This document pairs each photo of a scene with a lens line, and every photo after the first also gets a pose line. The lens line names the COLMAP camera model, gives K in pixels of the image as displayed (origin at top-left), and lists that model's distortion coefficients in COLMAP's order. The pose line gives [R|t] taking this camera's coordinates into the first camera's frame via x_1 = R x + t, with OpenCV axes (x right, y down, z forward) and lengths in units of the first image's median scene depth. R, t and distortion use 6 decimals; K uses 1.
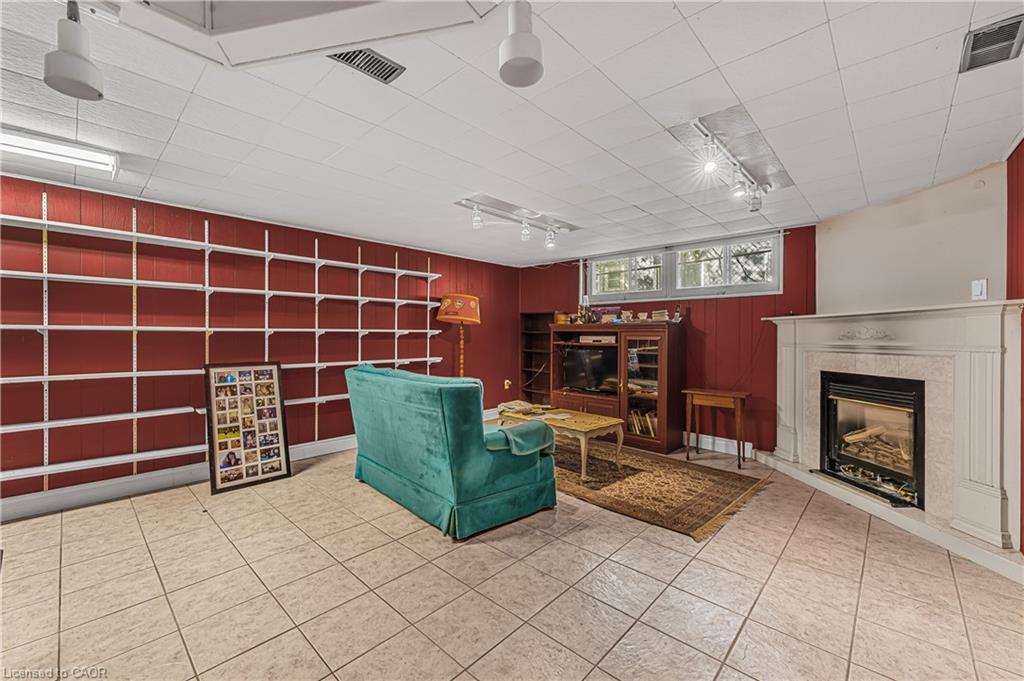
lens RADIAL K [[412.0, 0, 505.2], [0, 412.0, 337.0], [0, 0, 1]] dist [0.002423, 0.000442]
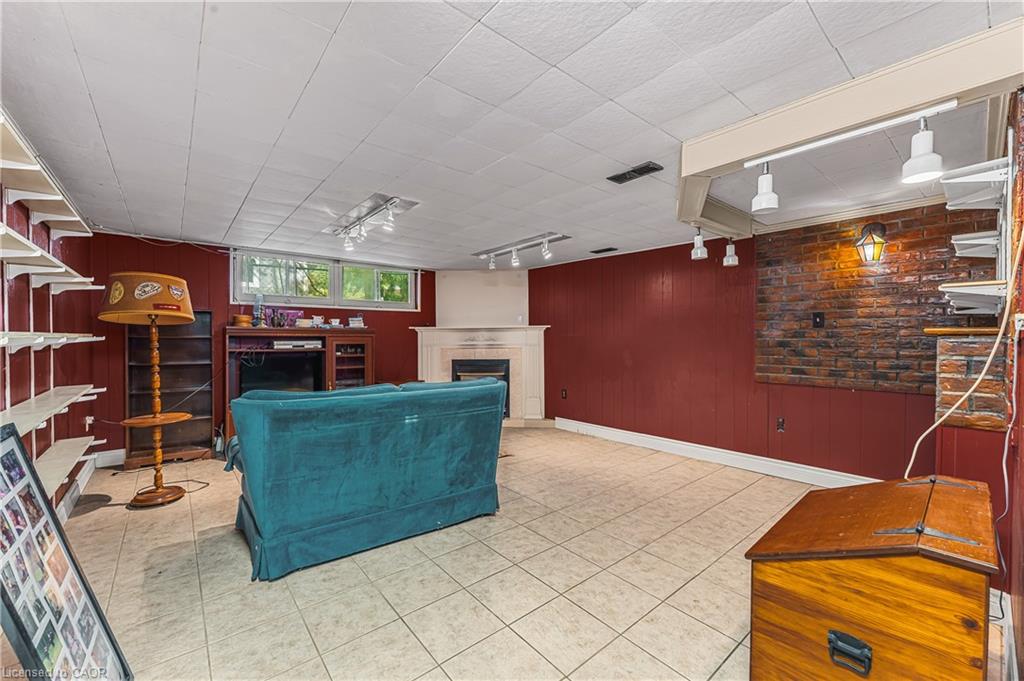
lens RADIAL K [[412.0, 0, 505.2], [0, 412.0, 340.0], [0, 0, 1]] dist [0.002423, 0.000442]
pose [[0.128002, -0.010372, 0.991720, -0.790145], [0.007519, 0.999927, 0.009487, -0.012075], [-0.991745, 0.006242, 0.128071, 0.495932]]
